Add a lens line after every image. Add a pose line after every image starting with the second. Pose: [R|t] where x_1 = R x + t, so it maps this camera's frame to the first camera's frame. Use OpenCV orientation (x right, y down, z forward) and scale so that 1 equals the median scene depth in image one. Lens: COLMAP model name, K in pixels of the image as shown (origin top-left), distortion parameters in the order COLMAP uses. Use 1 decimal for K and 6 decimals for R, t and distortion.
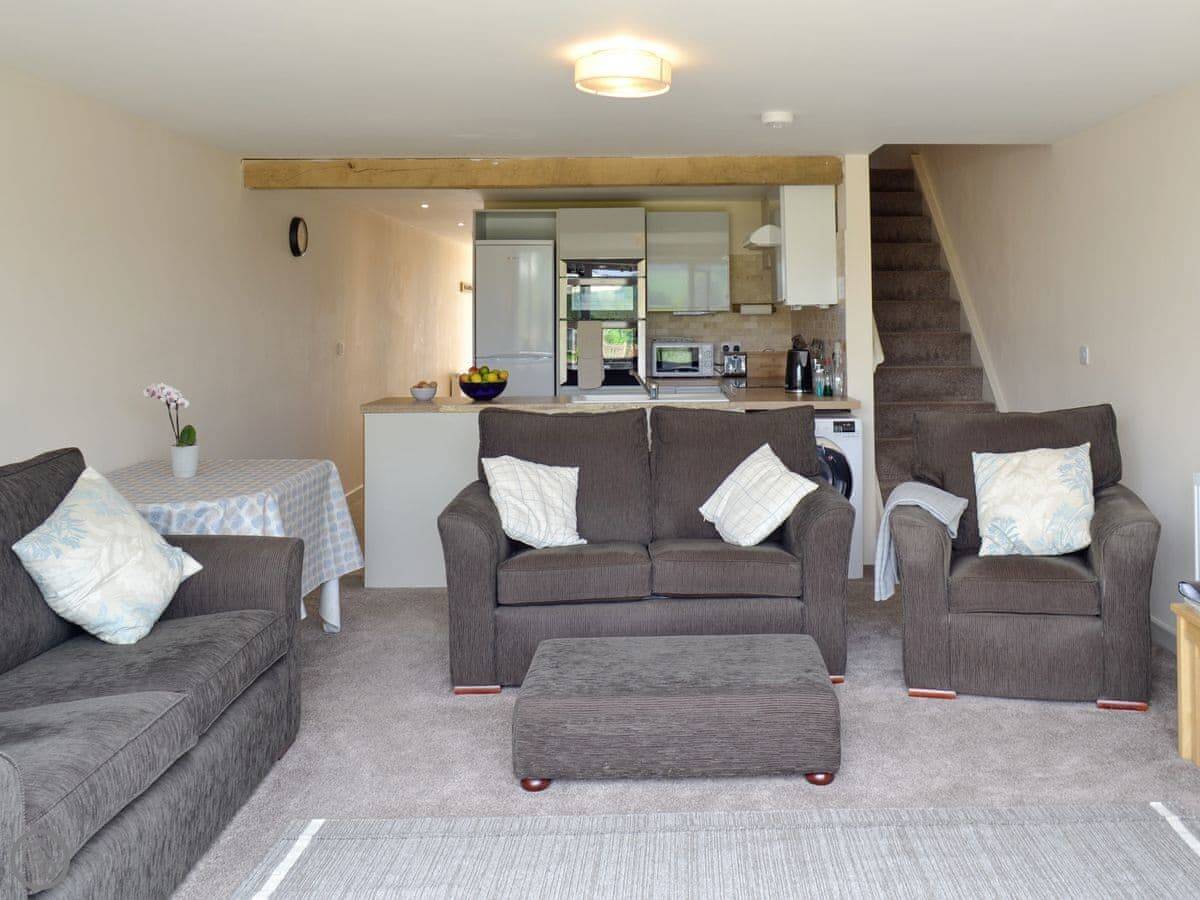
lens RADIAL K [[1176.1, 0, 600.3], [0, 1176.1, 451.8], [0, 0, 1]] dist [-0.008128, 0.000000]
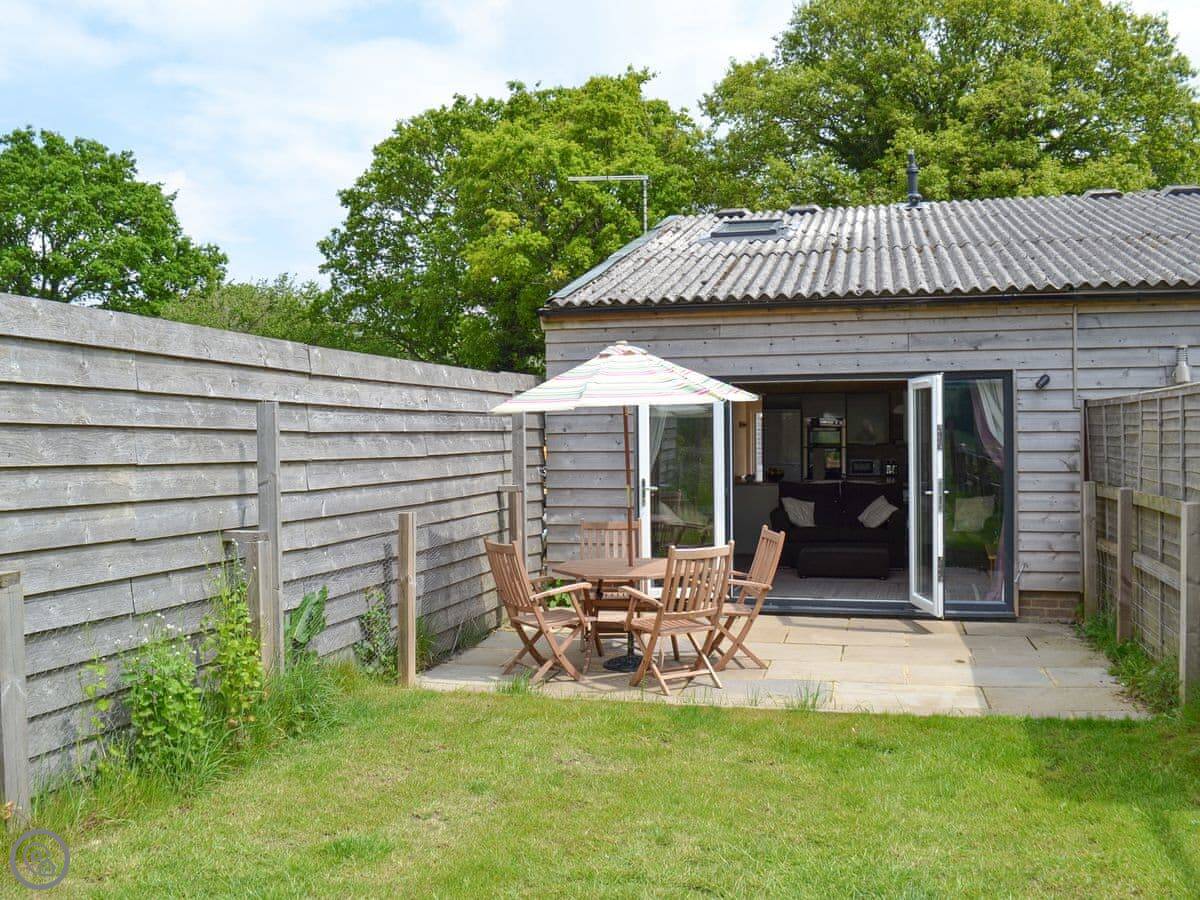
lens RADIAL K [[1176.1, 0, 599.9], [0, 1176.1, 450.1], [0, 0, 1]] dist [-0.008128, 0.000000]
pose [[0.981920, 0.008980, -0.189083, 0.007030], [-0.027374, 0.995111, -0.094892, 0.138149], [0.187307, 0.098353, 0.977365, -1.514389]]
